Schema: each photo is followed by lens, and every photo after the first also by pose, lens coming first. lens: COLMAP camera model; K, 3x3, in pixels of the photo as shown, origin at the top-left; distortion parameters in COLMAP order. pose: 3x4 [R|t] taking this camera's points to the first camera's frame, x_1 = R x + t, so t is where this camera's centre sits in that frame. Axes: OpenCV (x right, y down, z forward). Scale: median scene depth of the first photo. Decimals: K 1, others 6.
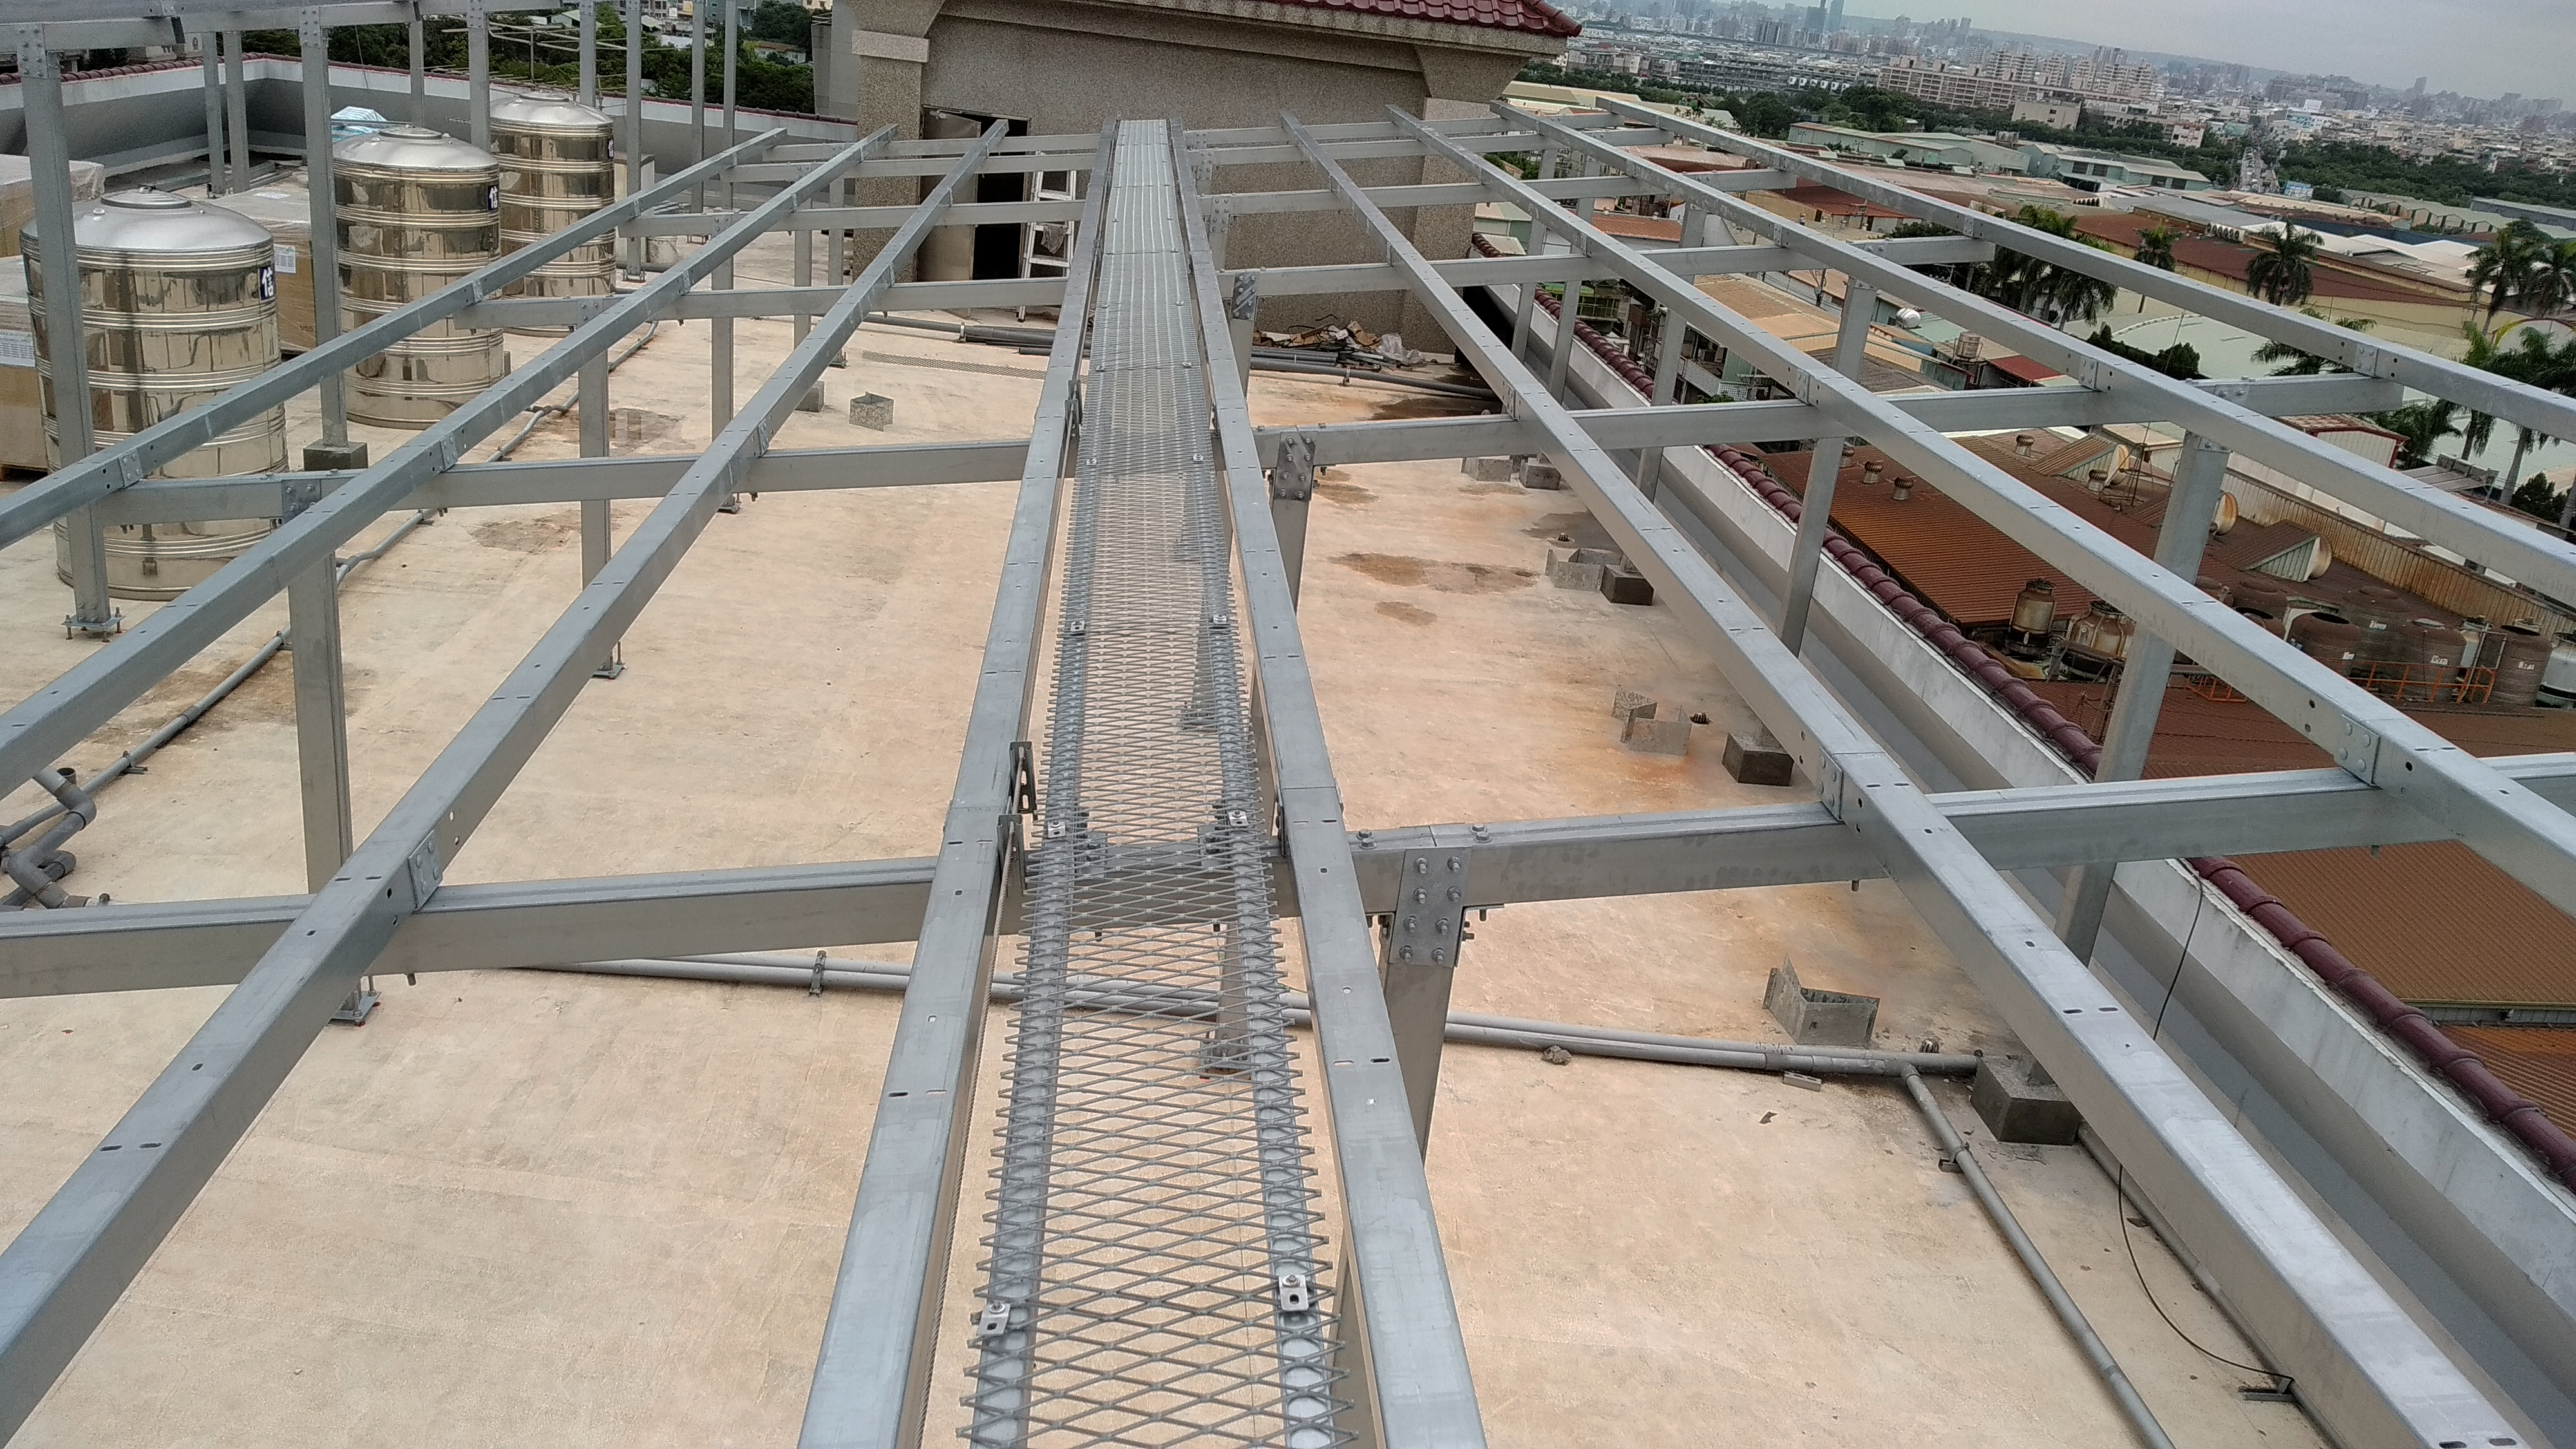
lens RADIAL K [[1948.3, 0, 1288.0], [0, 1948.3, 724.5], [0, 0, 1]] dist [0.066023, -0.144966]
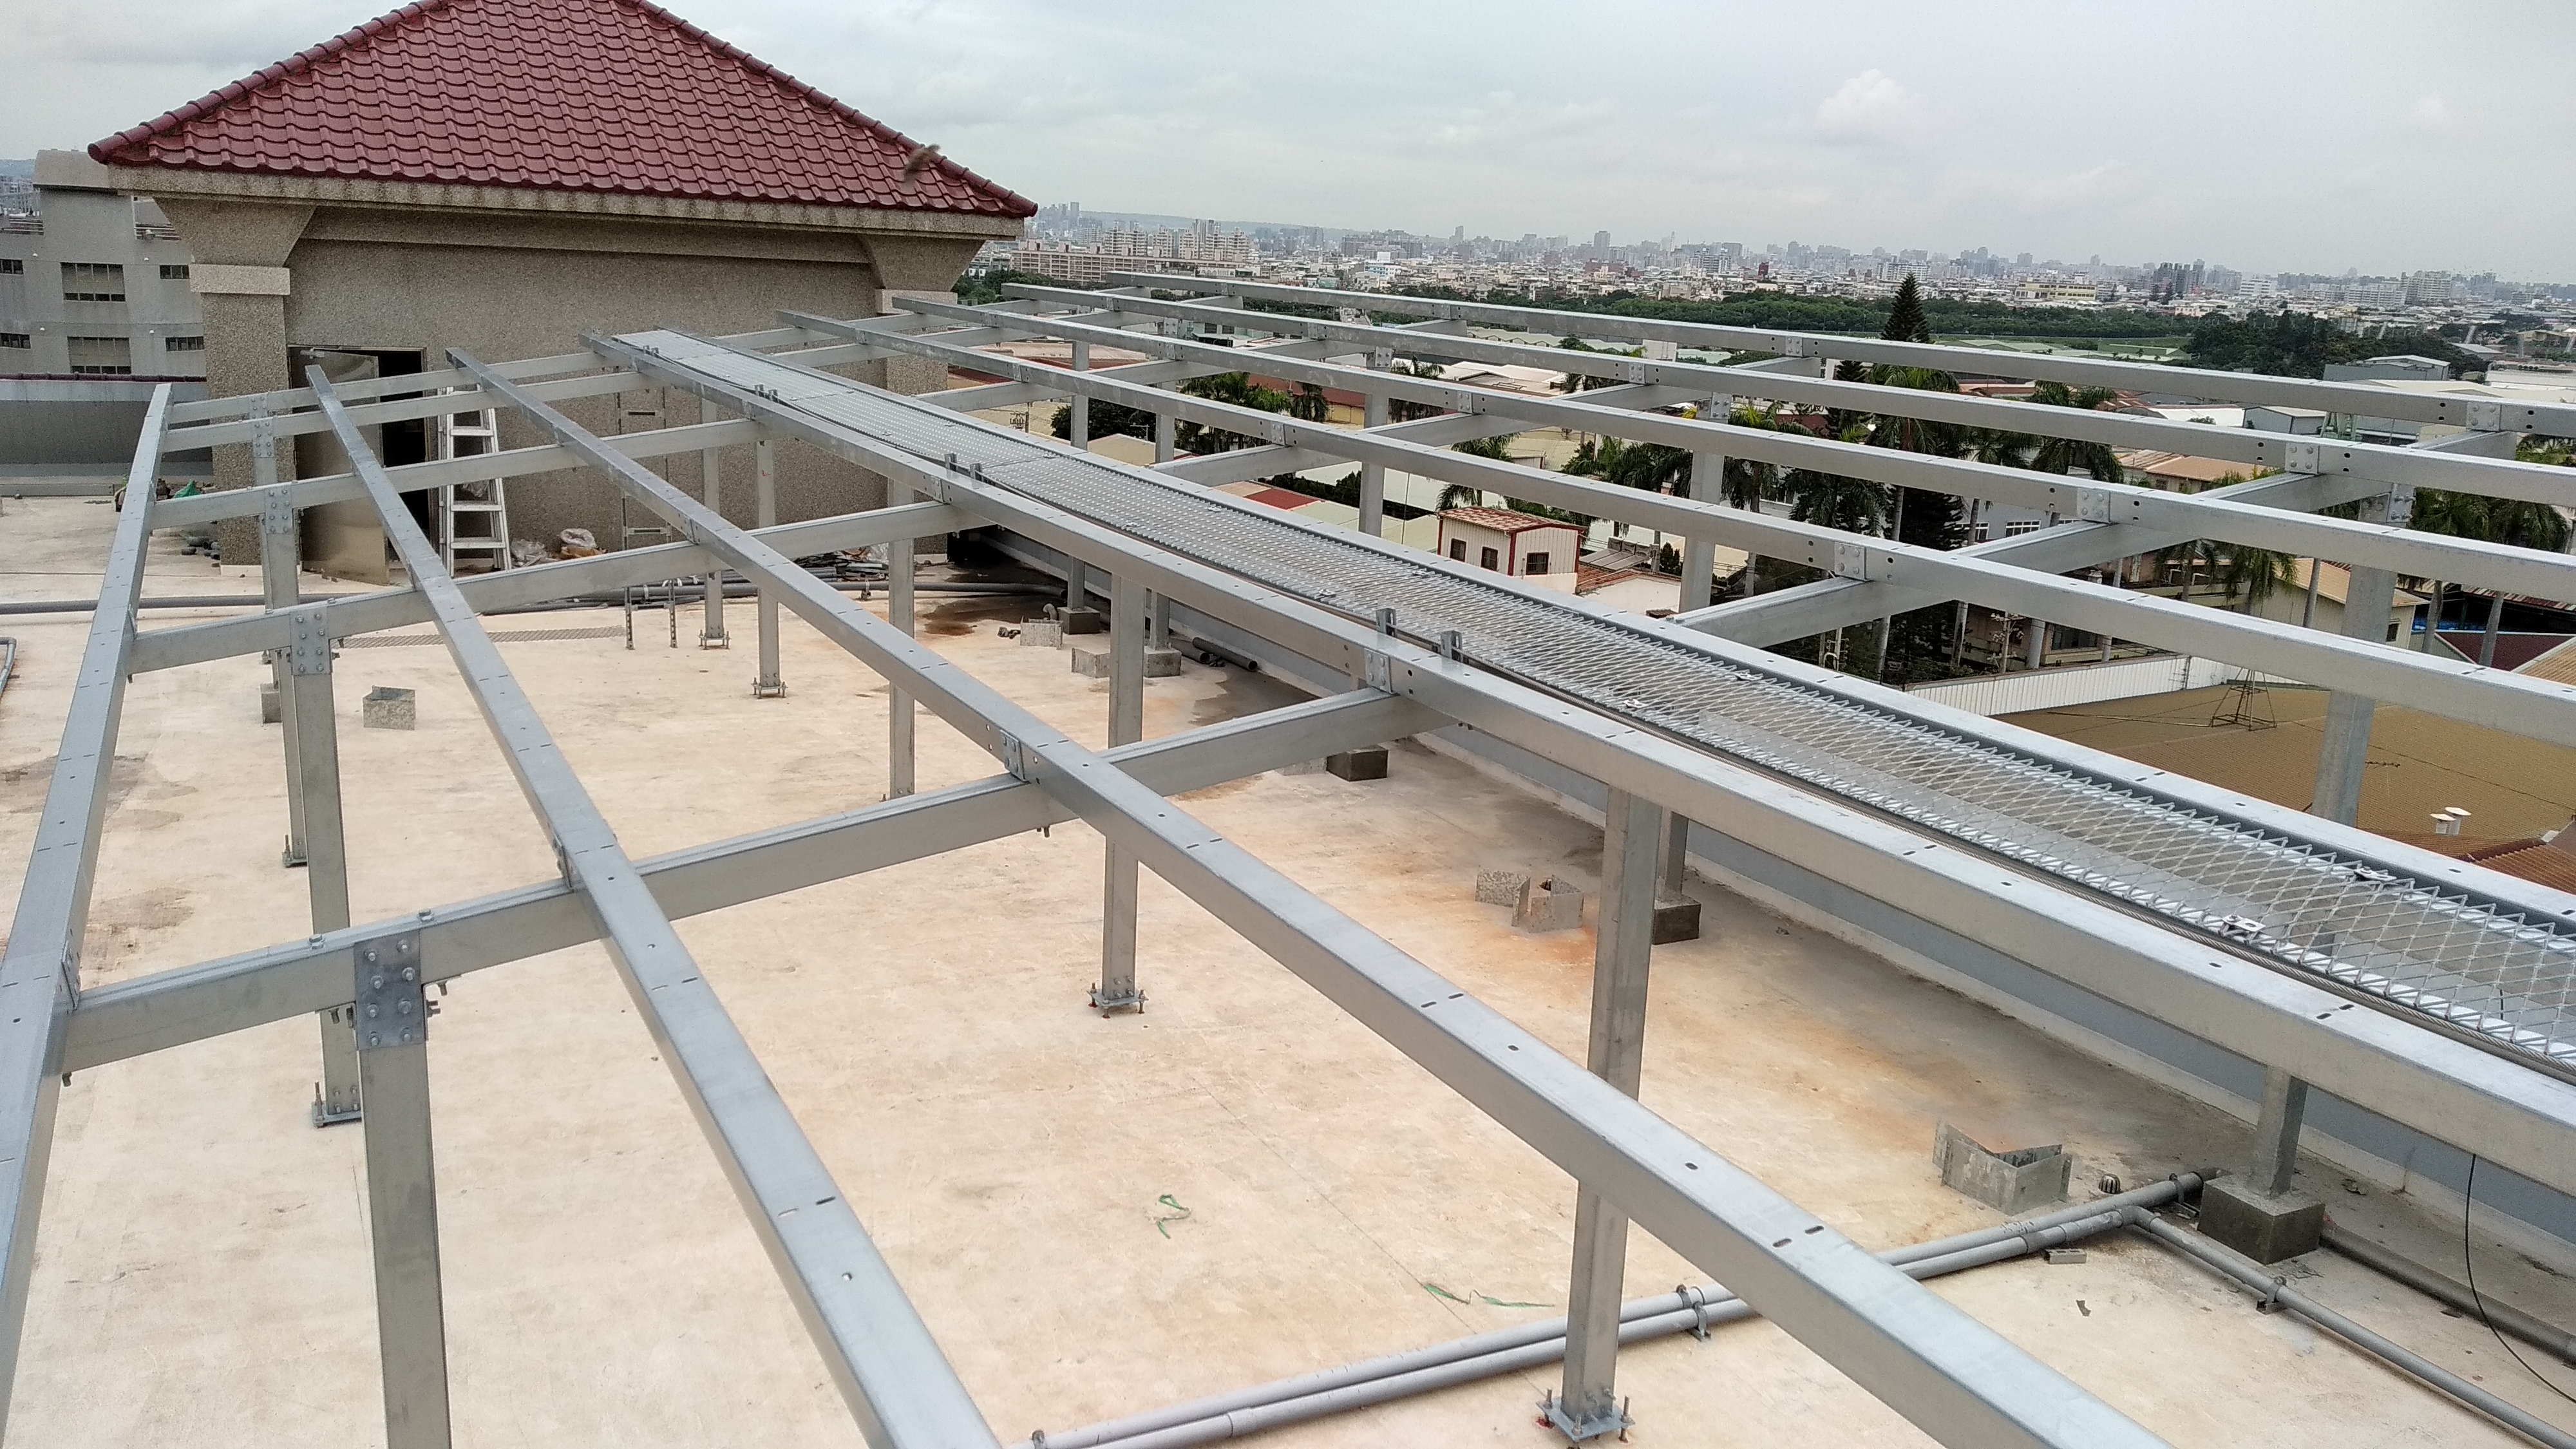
lens RADIAL K [[1948.3, 0, 1288.0], [0, 1948.3, 724.5], [0, 0, 1]] dist [0.066023, -0.144966]
pose [[0.914178, -0.160670, 0.372108, -0.136572], [0.193848, 0.979584, -0.053267, -0.030187], [-0.355952, 0.120828, 0.926660, 0.093068]]
